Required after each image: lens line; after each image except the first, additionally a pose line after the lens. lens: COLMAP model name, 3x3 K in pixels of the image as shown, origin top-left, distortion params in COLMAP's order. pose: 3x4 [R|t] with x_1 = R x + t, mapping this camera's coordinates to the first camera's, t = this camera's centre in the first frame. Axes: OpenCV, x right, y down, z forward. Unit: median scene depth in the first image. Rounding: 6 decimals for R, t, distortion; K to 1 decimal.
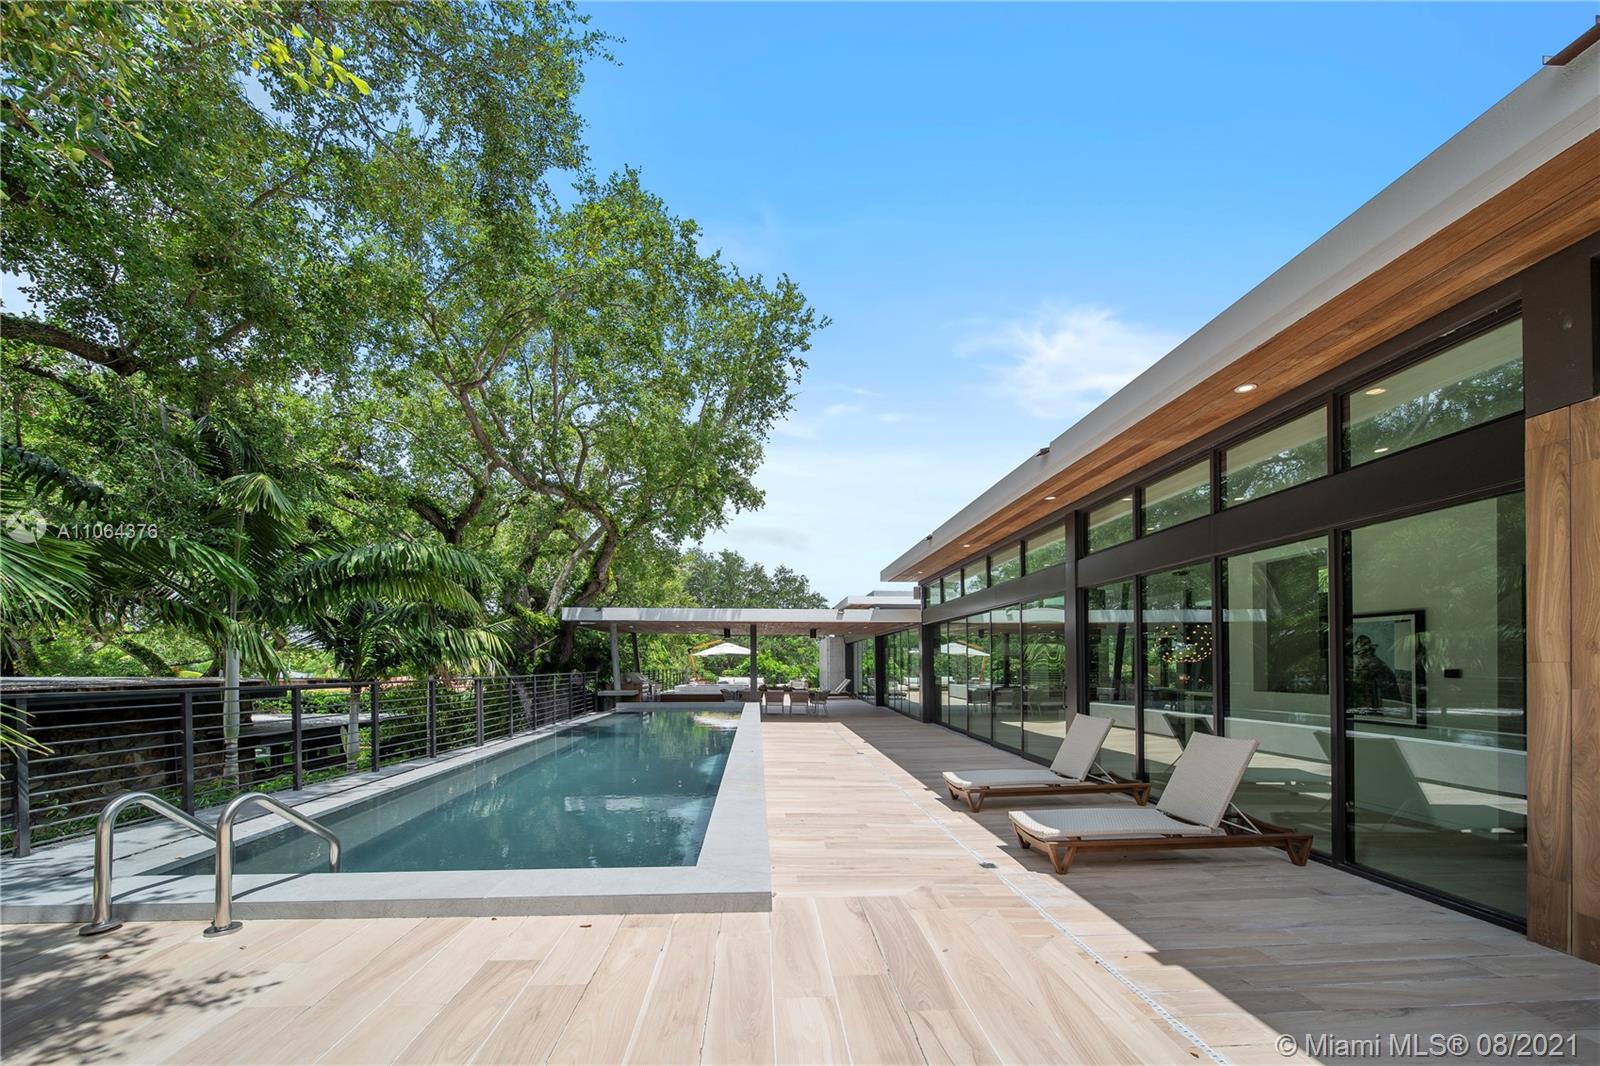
lens RADIAL K [[574.8, 0, 795.6], [0, 574.8, 660.0], [0, 0, 1]] dist [-0.000196, -0.000050]
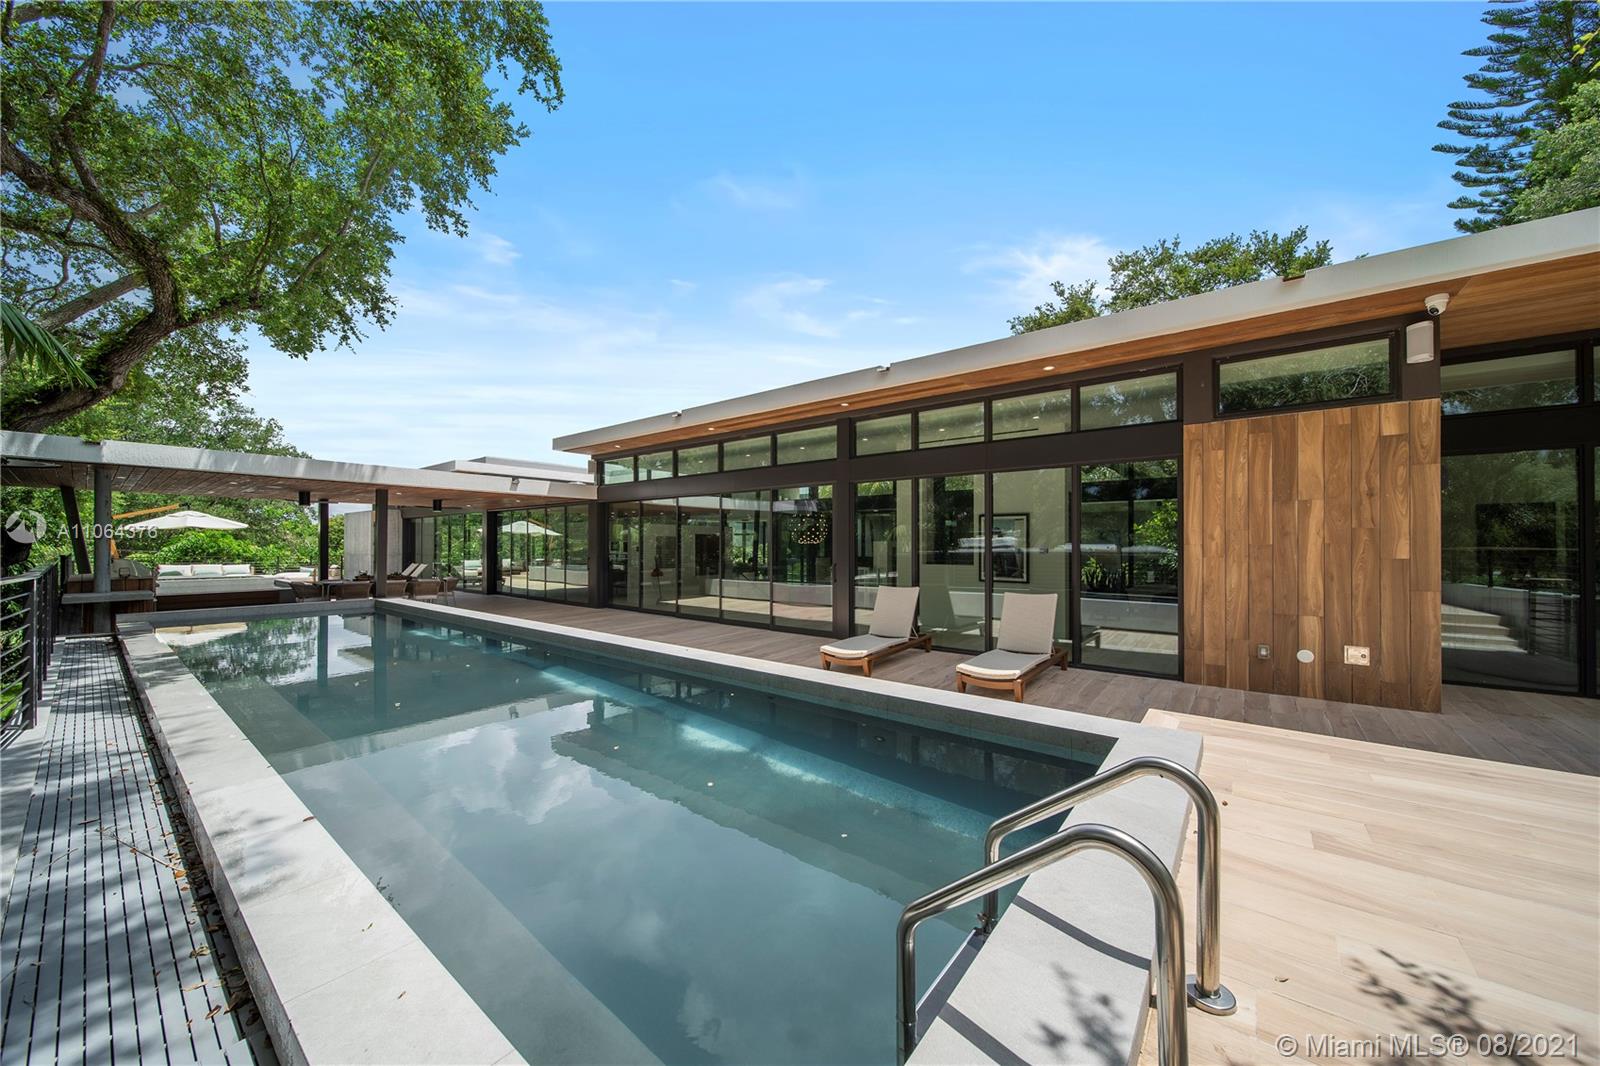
lens RADIAL K [[586.3, 0, 797.4], [0, 586.3, 545.2], [0, 0, 1]] dist [-0.000323, -0.000216]
pose [[0.675390, 0.000498, 0.737461, -0.557328], [-0.005331, 0.999977, 0.004207, 0.001490], [-0.737442, -0.006772, 0.675377, 0.289997]]
